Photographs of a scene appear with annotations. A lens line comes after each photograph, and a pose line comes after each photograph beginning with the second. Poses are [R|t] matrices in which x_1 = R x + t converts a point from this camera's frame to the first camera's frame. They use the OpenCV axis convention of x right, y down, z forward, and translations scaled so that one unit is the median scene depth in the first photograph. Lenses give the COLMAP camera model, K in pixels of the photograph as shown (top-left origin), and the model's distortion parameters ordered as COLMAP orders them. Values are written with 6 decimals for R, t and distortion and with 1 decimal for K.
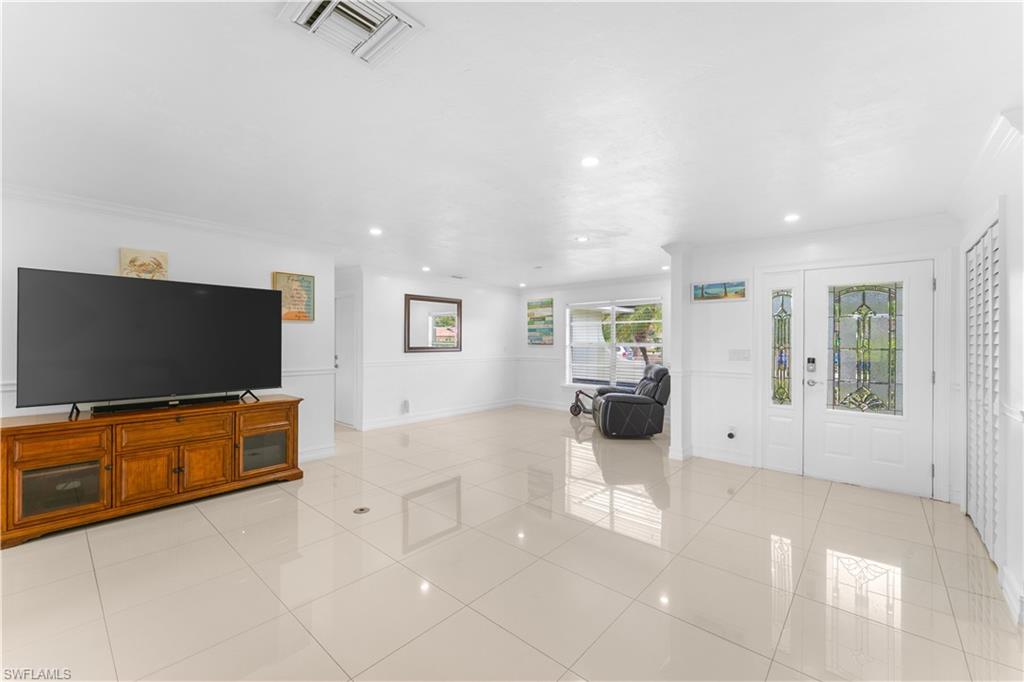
lens RADIAL K [[418.9, 0, 510.2], [0, 418.9, 338.8], [0, 0, 1]] dist [-0.000545, 0.000088]
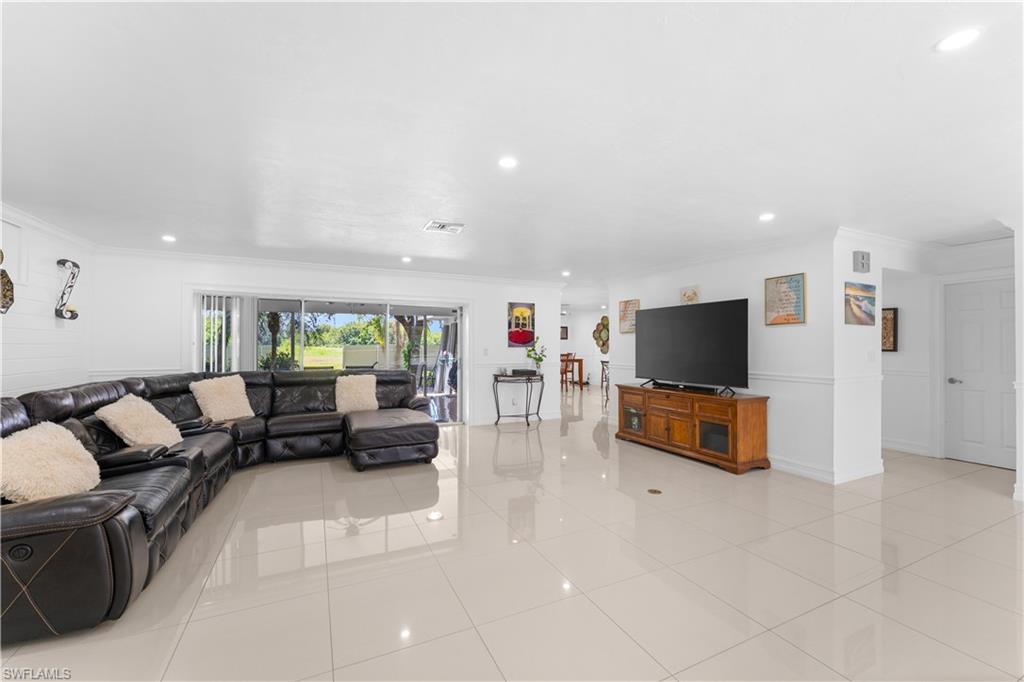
lens RADIAL K [[418.9, 0, 509.8], [0, 418.9, 347.2], [0, 0, 1]] dist [-0.000545, 0.000088]
pose [[-0.395909, -0.007645, -0.918258, 0.737356], [-0.005429, 0.999967, -0.005985, 0.022083], [0.918274, 0.002616, -0.395937, 0.936619]]
